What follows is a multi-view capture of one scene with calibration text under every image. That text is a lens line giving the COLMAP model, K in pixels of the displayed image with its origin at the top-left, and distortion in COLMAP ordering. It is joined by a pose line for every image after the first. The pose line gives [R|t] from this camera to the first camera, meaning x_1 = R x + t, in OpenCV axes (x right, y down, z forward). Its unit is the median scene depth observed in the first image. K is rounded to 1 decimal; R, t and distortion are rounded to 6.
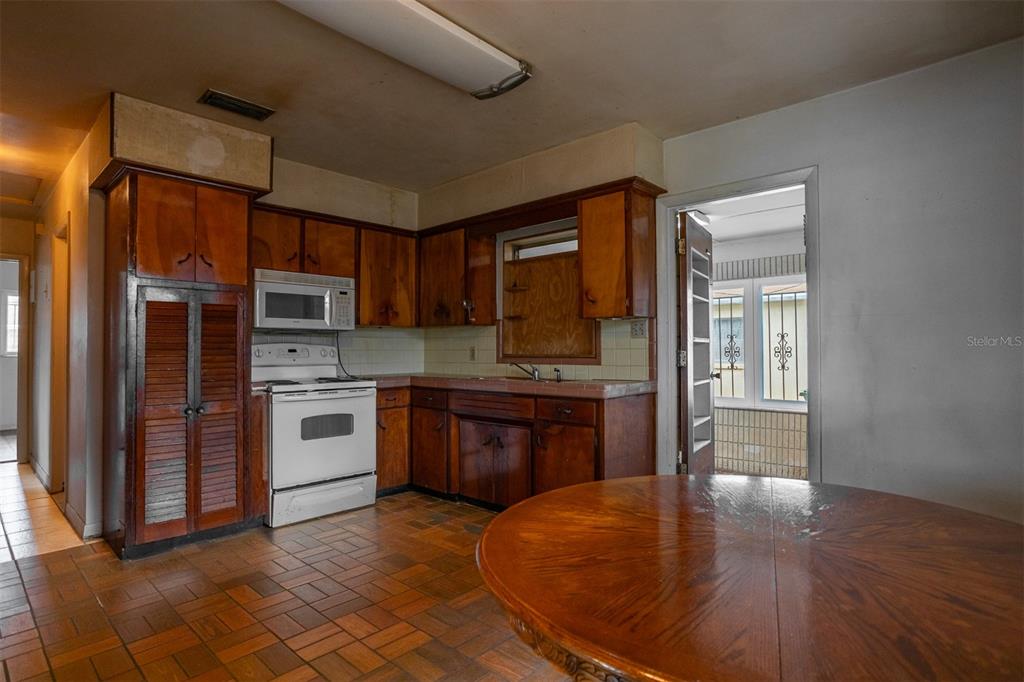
lens RADIAL K [[538.3, 0, 504.9], [0, 538.3, 341.0], [0, 0, 1]] dist [-0.072961, 0.073988]
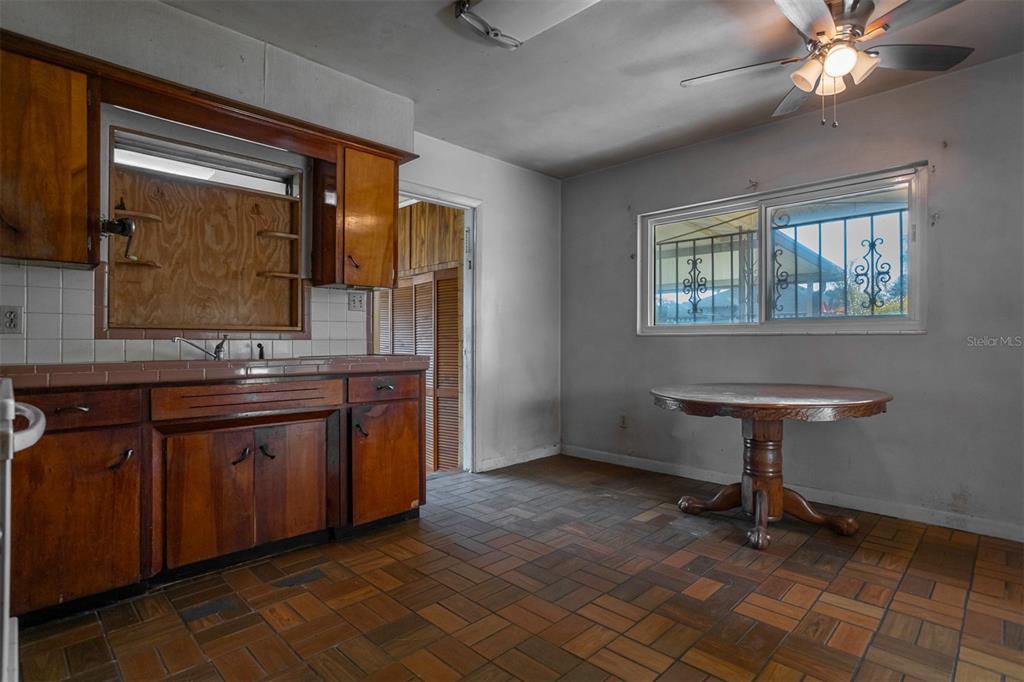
lens RADIAL K [[540.3, 0, 512.0], [0, 540.3, 341.0], [0, 0, 1]] dist [-0.065867, 0.046317]
pose [[0.006353, 0.006135, 0.999961, -0.661407], [-0.017287, 0.999832, -0.006025, 0.046473], [-0.999830, -0.017248, 0.006458, 0.668831]]
